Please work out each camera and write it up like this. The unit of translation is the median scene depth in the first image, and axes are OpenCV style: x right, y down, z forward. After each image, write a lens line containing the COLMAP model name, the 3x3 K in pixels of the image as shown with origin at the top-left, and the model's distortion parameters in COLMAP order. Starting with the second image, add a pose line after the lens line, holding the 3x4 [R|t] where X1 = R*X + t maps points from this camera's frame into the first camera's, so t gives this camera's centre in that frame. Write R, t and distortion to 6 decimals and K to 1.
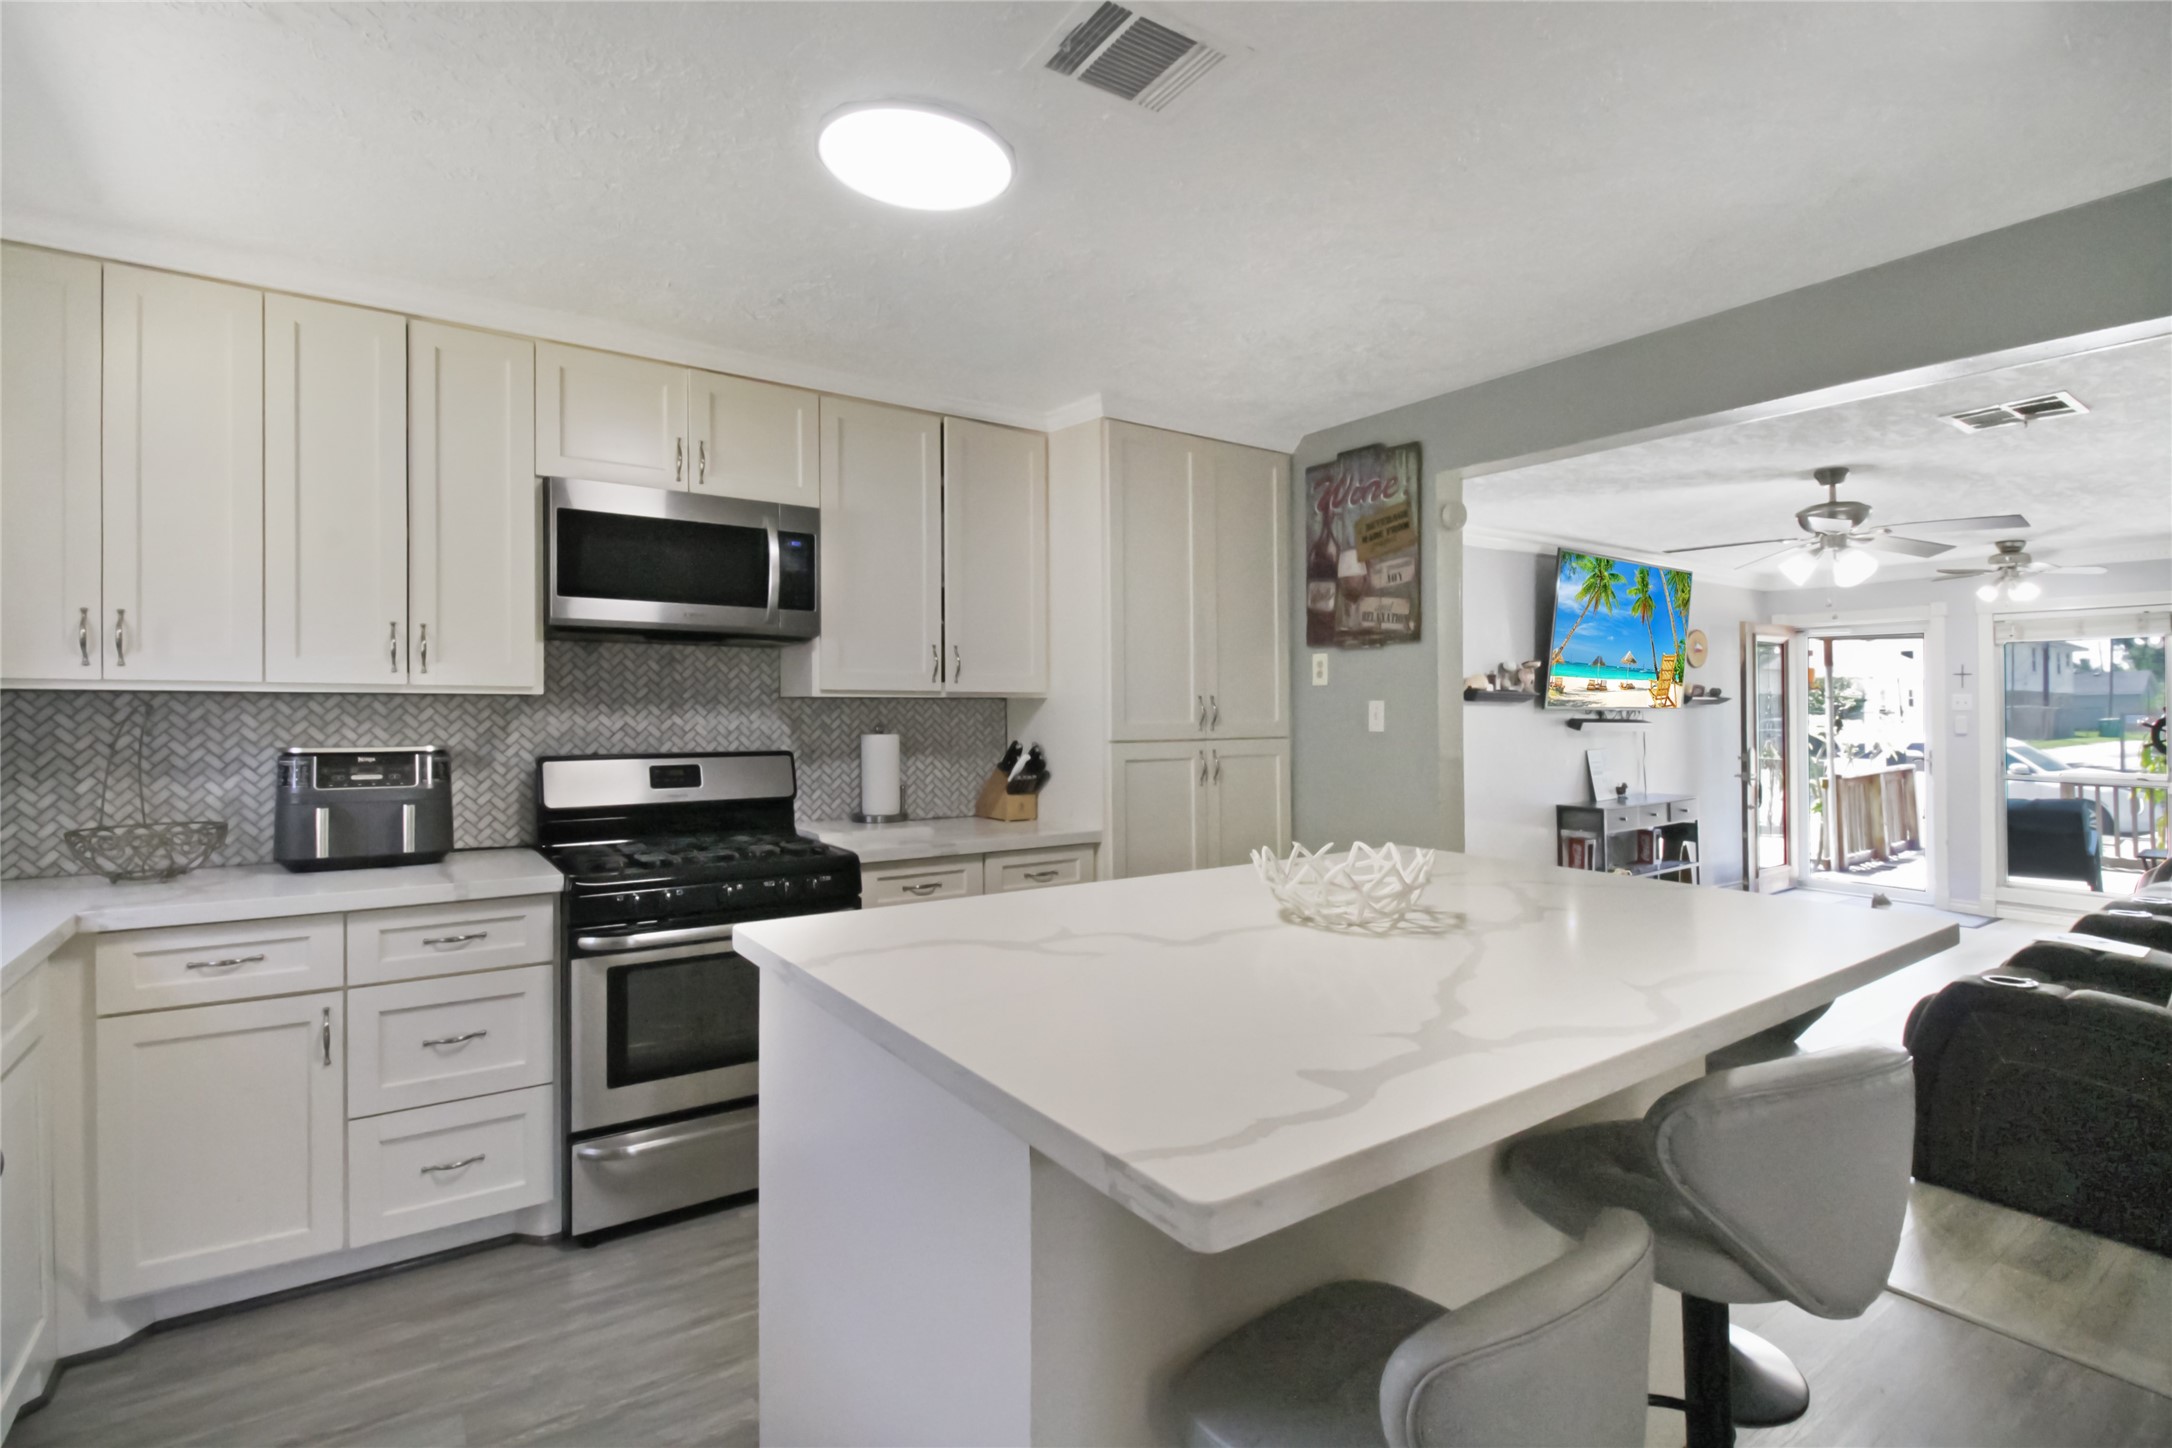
lens RADIAL K [[1015.0, 0, 1092.4], [0, 1015.0, 706.9], [0, 0, 1]] dist [-0.015389, -0.006103]
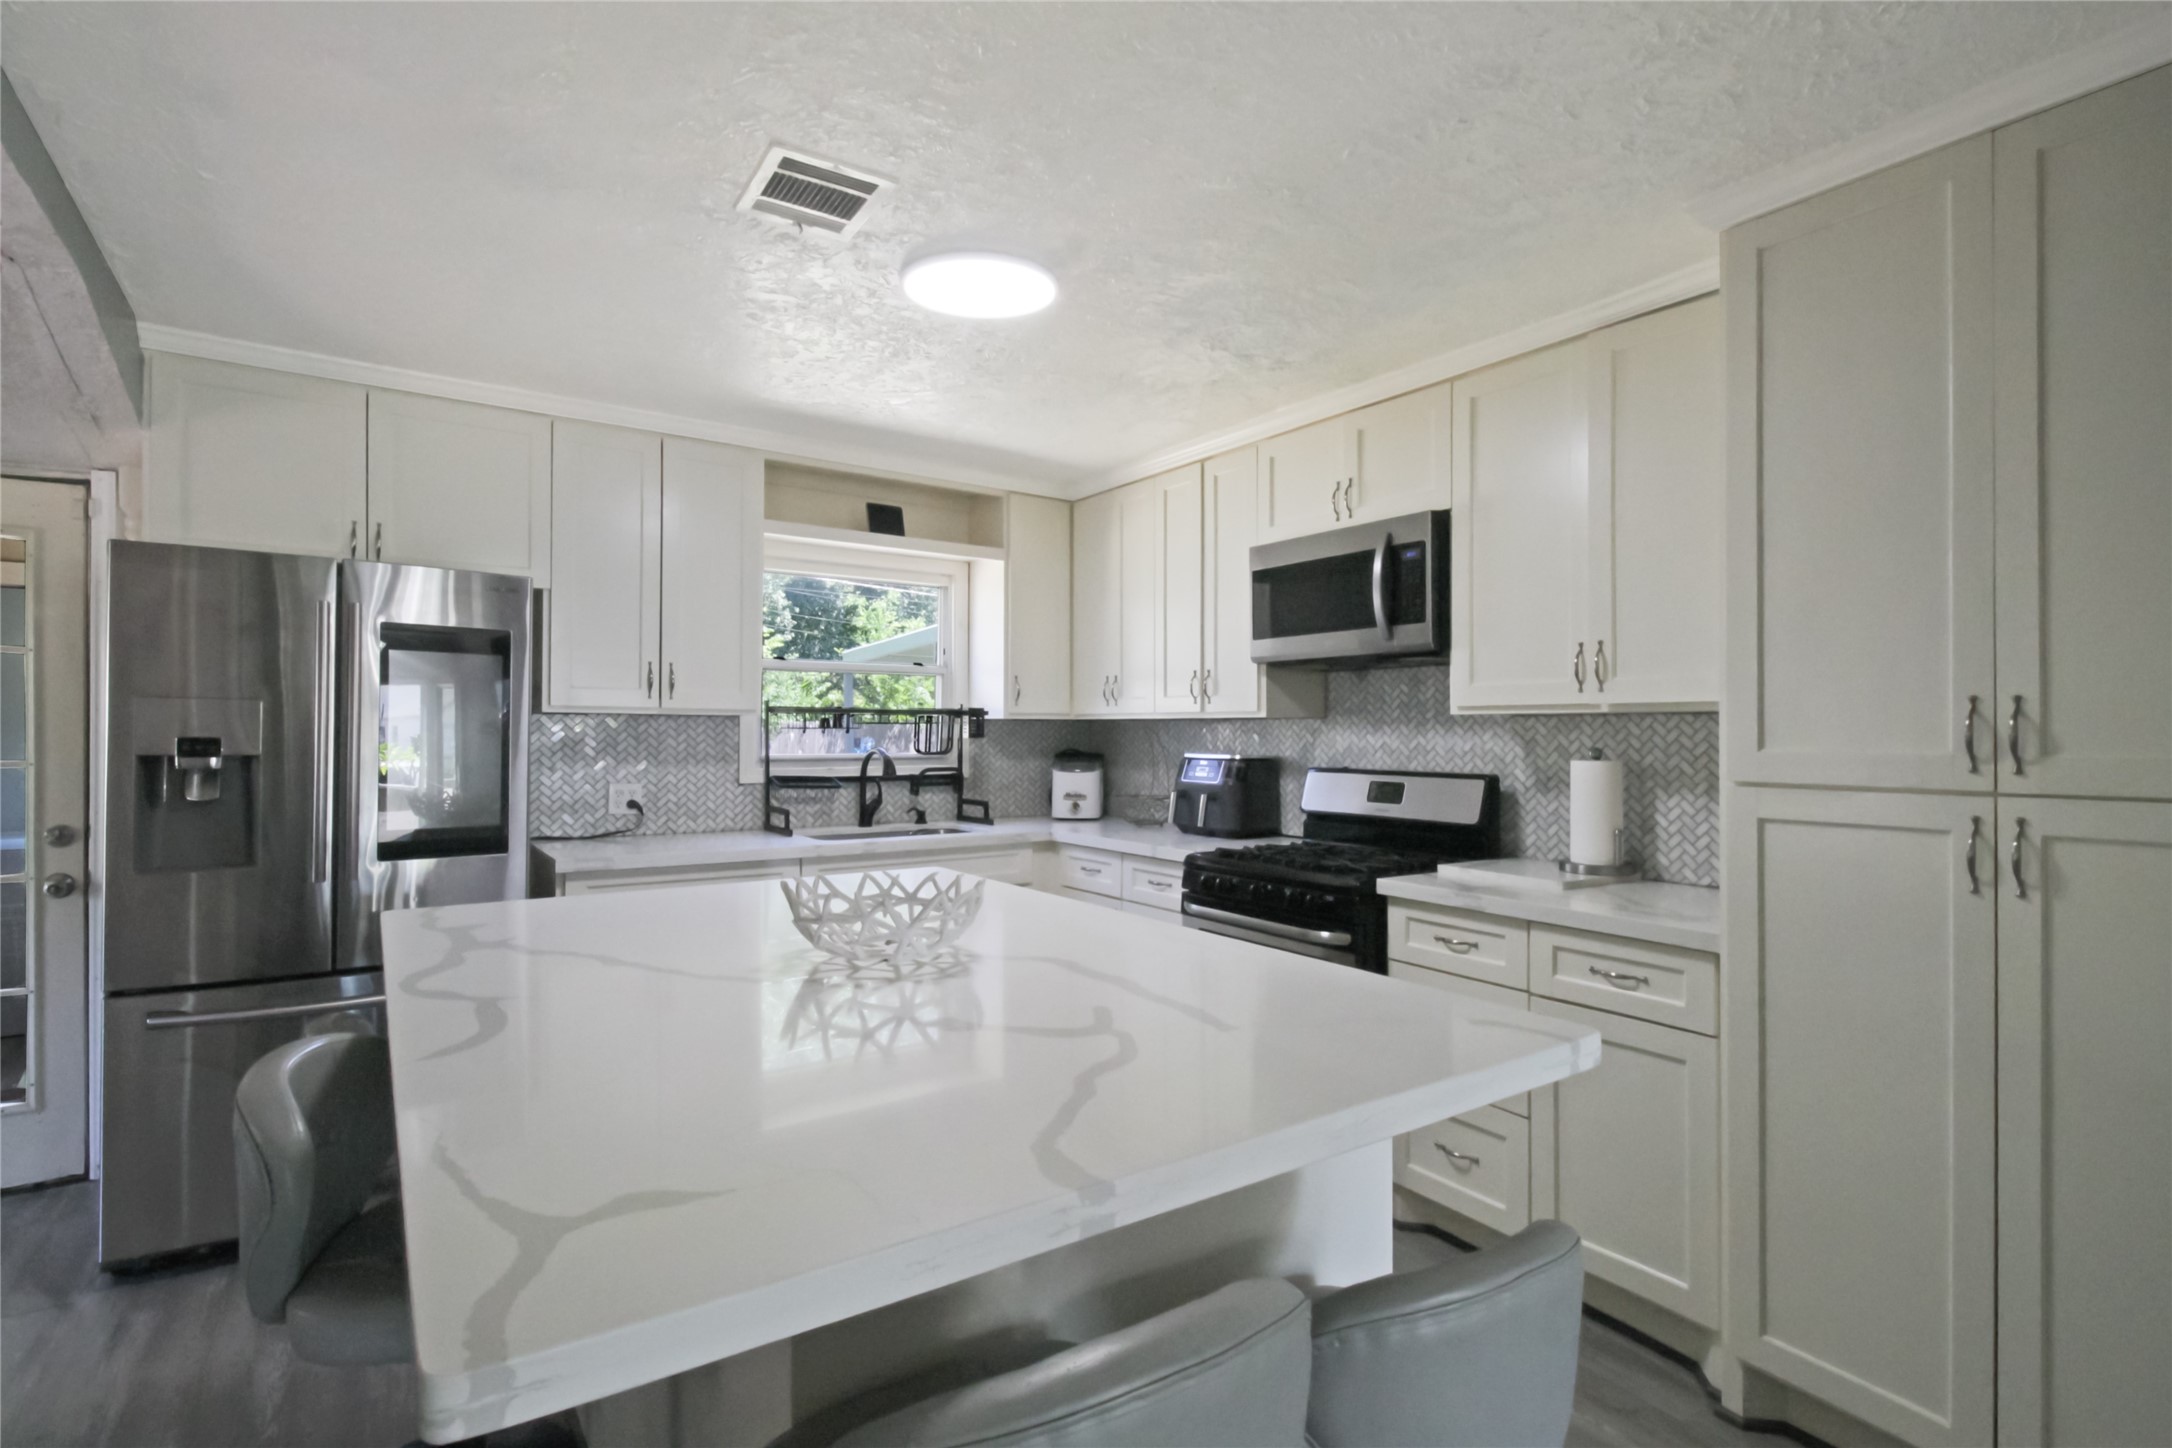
lens RADIAL K [[1015.0, 0, 1097.4], [0, 1015.0, 726.7], [0, 0, 1]] dist [-0.015389, -0.006103]
pose [[-0.011796, -0.003550, -0.999924, 0.657399], [0.001691, 0.999992, -0.003570, 0.003202], [0.999929, -0.001733, -0.011790, 0.711568]]
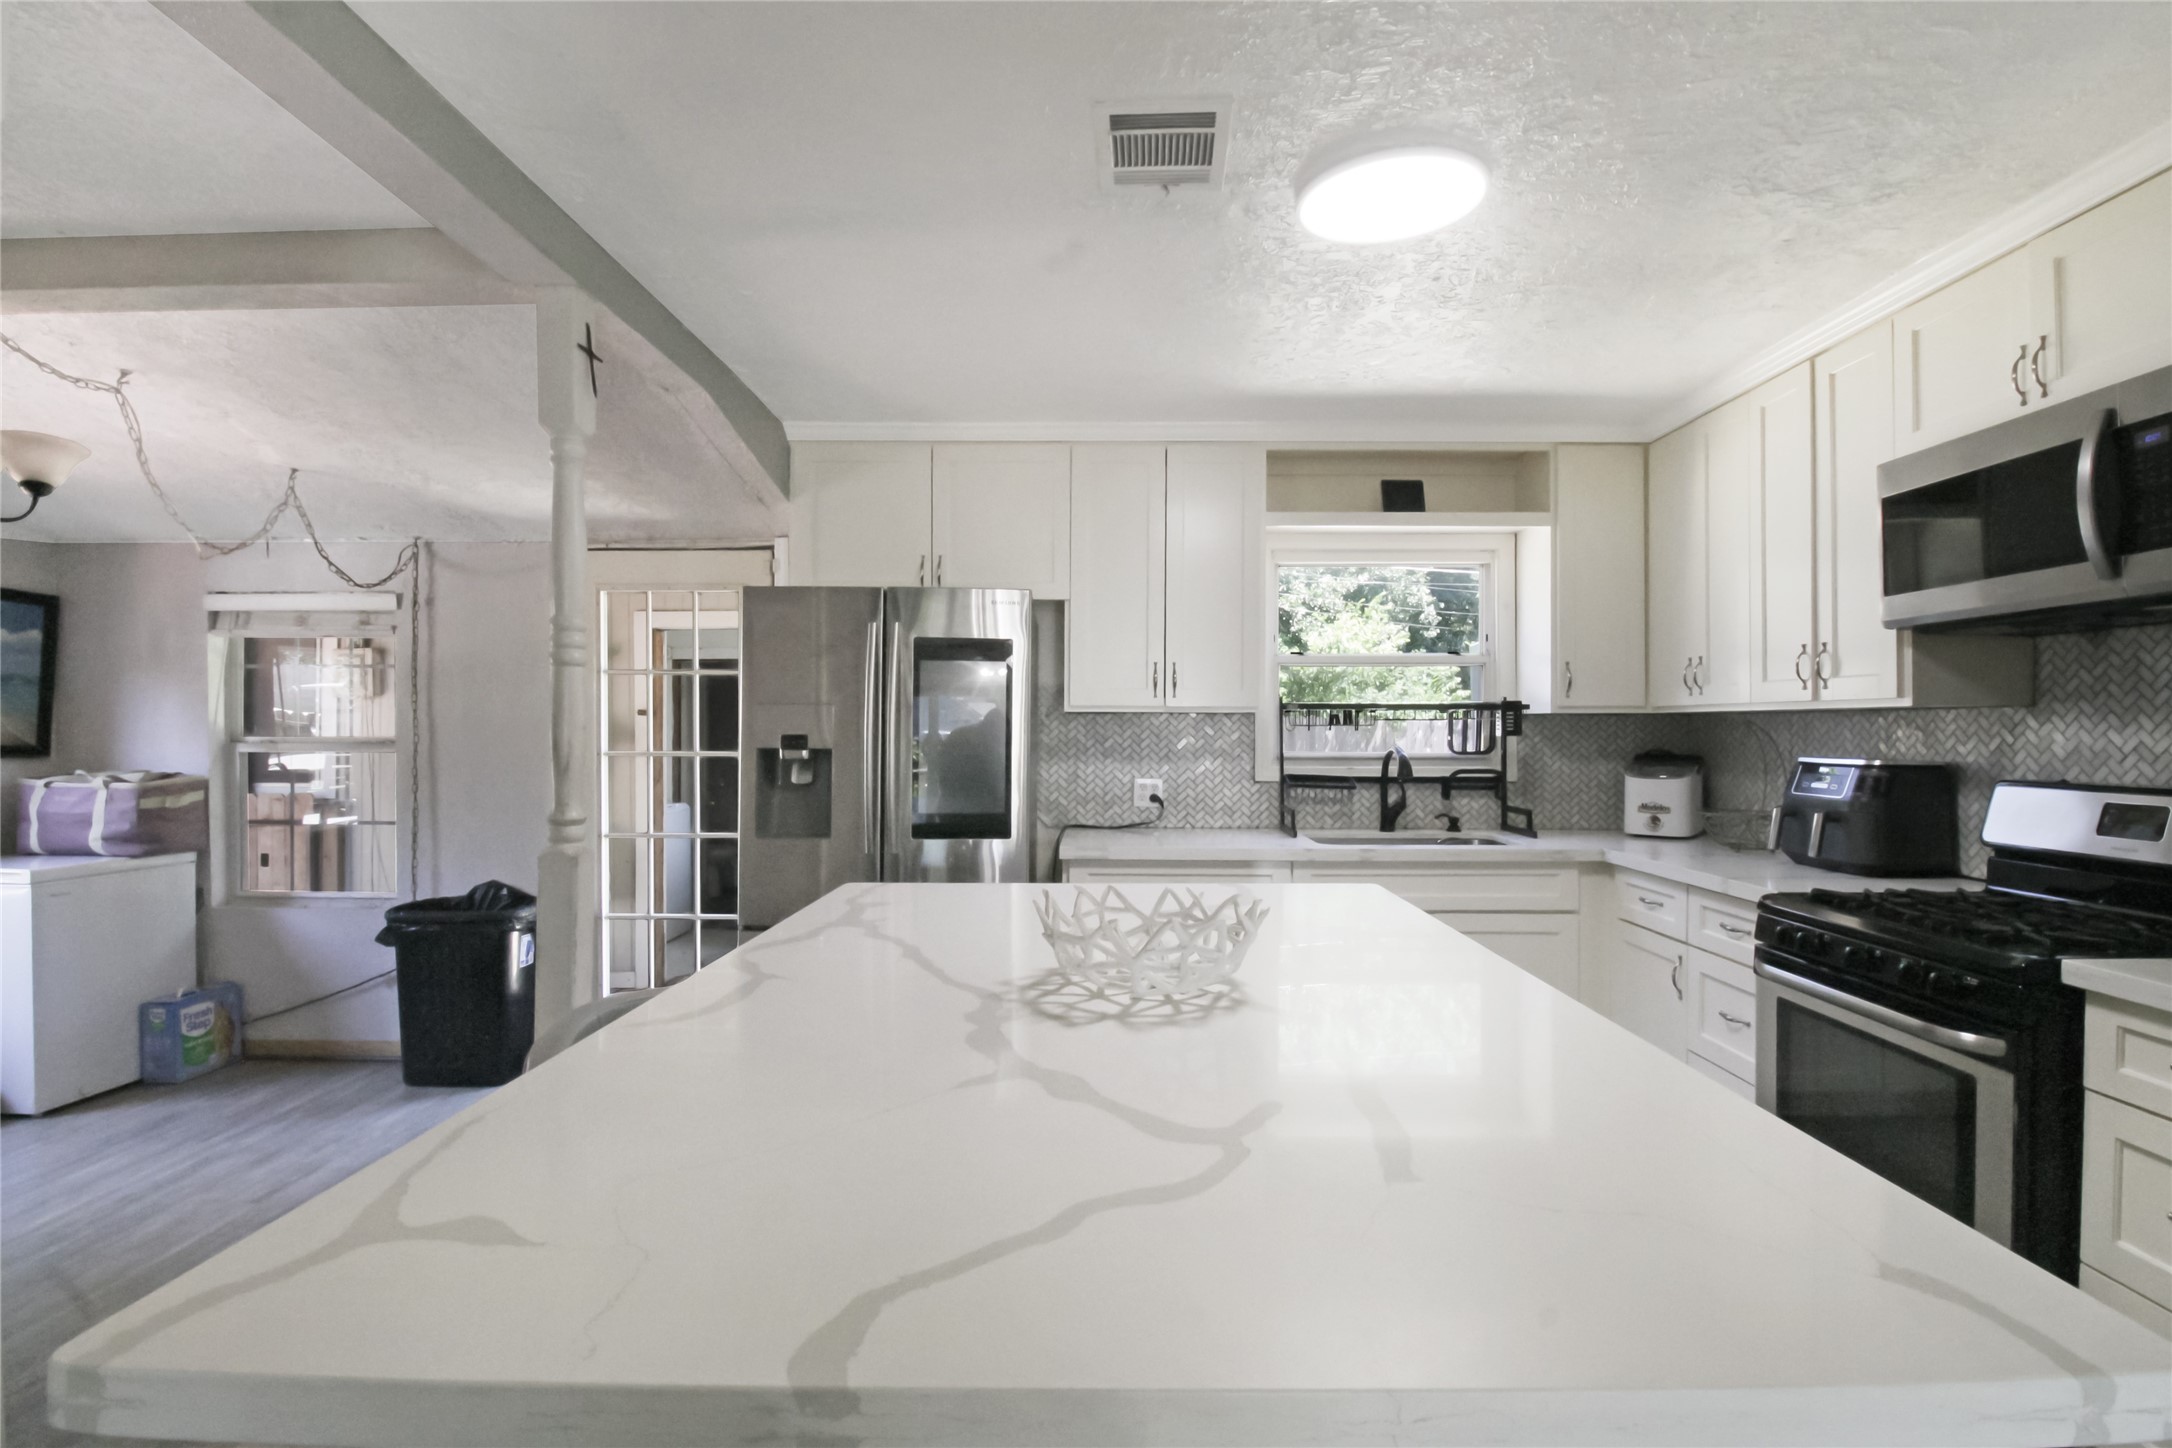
lens RADIAL K [[1015.0, 0, 1092.4], [0, 1015.0, 727.5], [0, 0, 1]] dist [-0.015389, -0.006103]
pose [[-0.595471, 0.001157, -0.803376, 0.526619], [0.005270, 0.999983, -0.002466, 0.004122], [0.803359, -0.005702, -0.595467, 0.838996]]
